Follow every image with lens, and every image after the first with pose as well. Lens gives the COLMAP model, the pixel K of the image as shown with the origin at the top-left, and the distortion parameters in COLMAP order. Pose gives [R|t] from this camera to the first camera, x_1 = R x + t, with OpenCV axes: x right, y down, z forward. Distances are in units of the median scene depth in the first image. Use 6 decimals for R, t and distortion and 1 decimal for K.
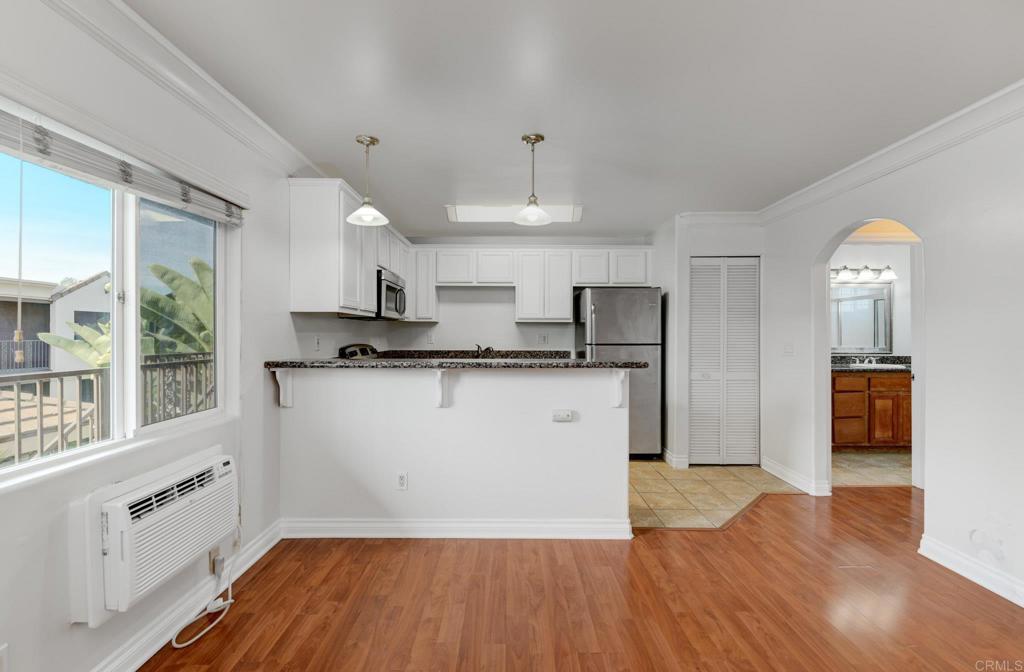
lens RADIAL K [[446.6, 0, 509.4], [0, 446.6, 333.2], [0, 0, 1]] dist [-0.009800, -0.003509]
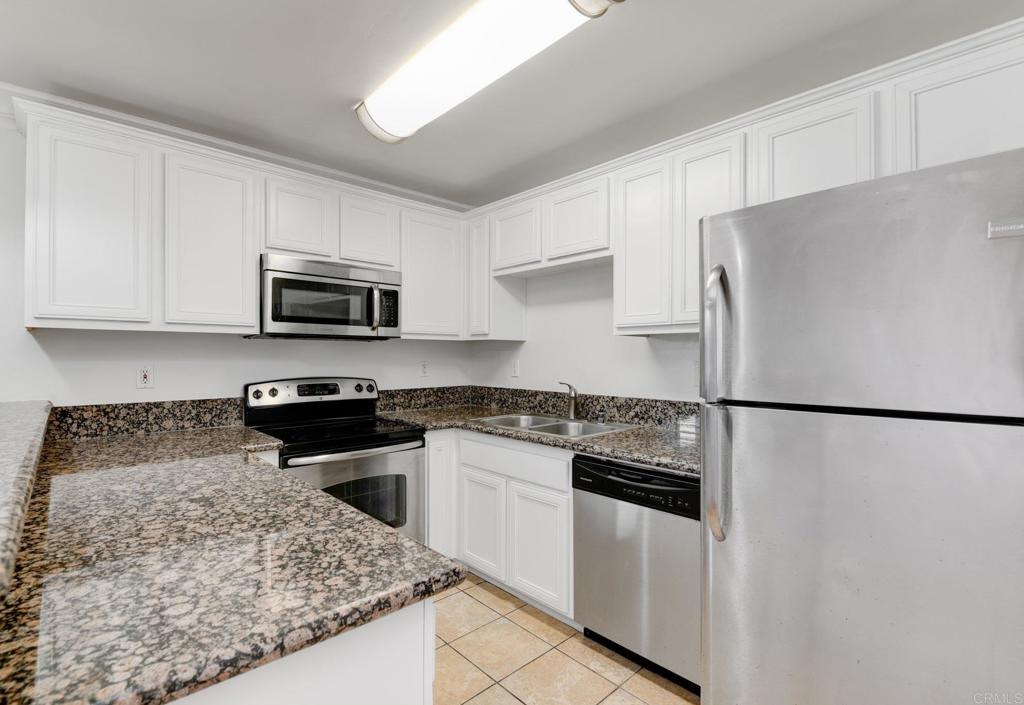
lens RADIAL K [[463.1, 0, 503.3], [0, 463.1, 355.4], [0, 0, 1]] dist [-0.002436, -0.000606]
pose [[0.678825, -0.003404, -0.734293, 0.431961], [0.001660, 0.999994, -0.003100, -0.006476], [0.734299, 0.000885, 0.678826, 0.934286]]
